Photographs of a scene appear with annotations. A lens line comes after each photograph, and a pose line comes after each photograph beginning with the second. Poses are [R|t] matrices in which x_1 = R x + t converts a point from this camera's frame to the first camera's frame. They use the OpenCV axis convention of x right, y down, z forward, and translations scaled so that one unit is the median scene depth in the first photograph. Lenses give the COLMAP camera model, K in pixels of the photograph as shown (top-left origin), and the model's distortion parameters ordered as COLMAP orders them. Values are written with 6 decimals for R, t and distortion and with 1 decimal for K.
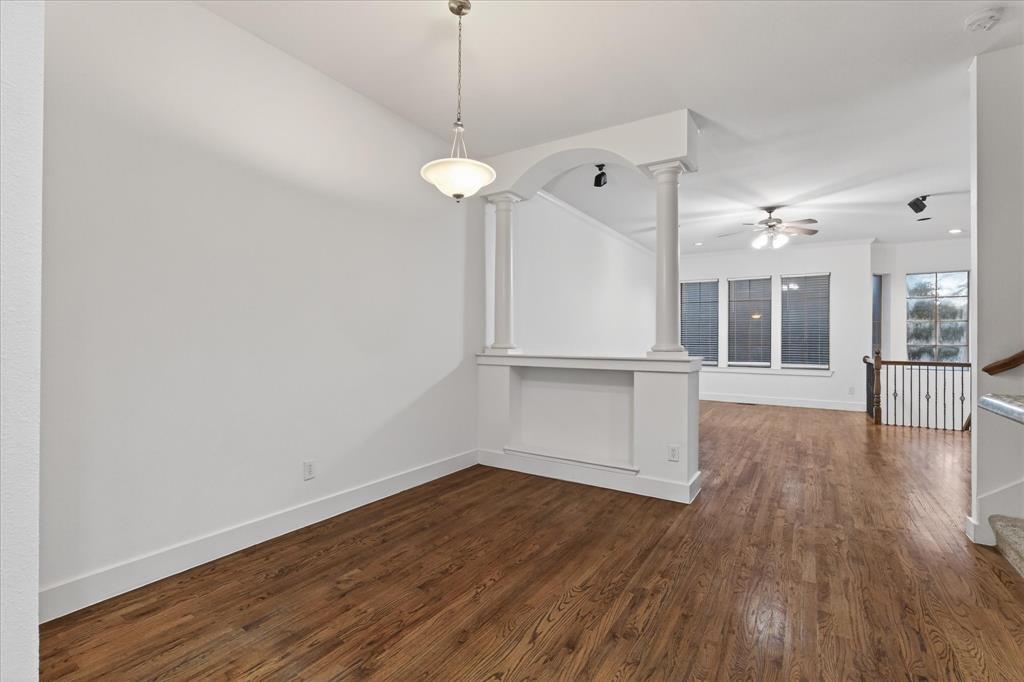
lens RADIAL K [[458.3, 0, 516.1], [0, 458.3, 339.6], [0, 0, 1]] dist [-0.009547, 0.002386]
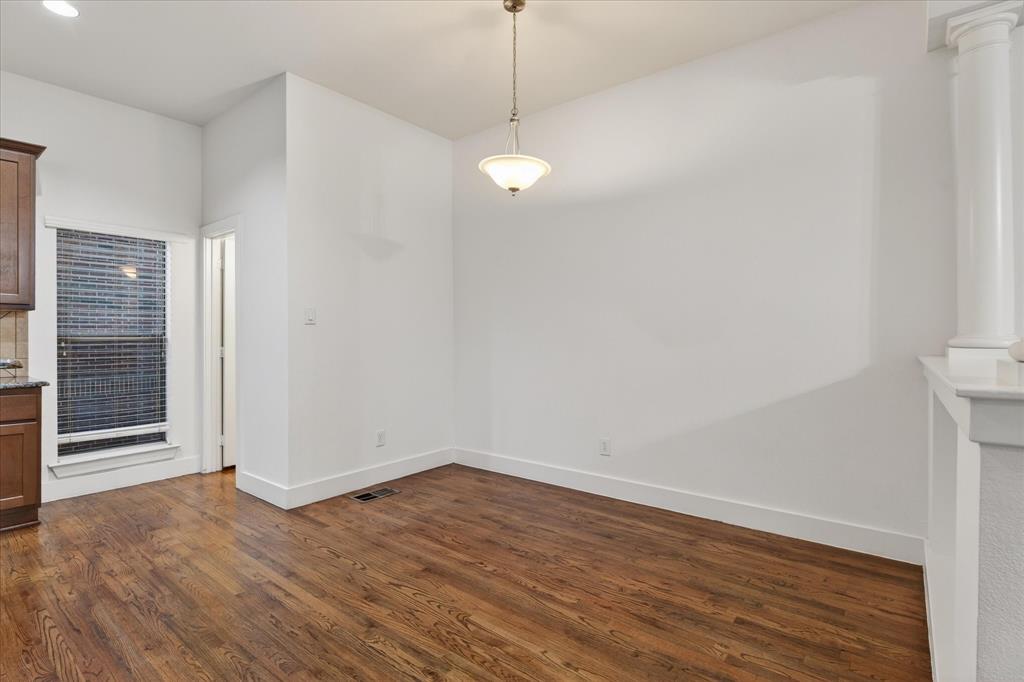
lens RADIAL K [[469.8, 0, 516.7], [0, 469.8, 335.3], [0, 0, 1]] dist [-0.004131, -0.000509]
pose [[-0.071947, -0.007273, -0.997382, 0.825315], [0.005695, 0.999954, -0.007703, 0.000582], [0.997392, -0.006234, -0.071903, 0.924425]]
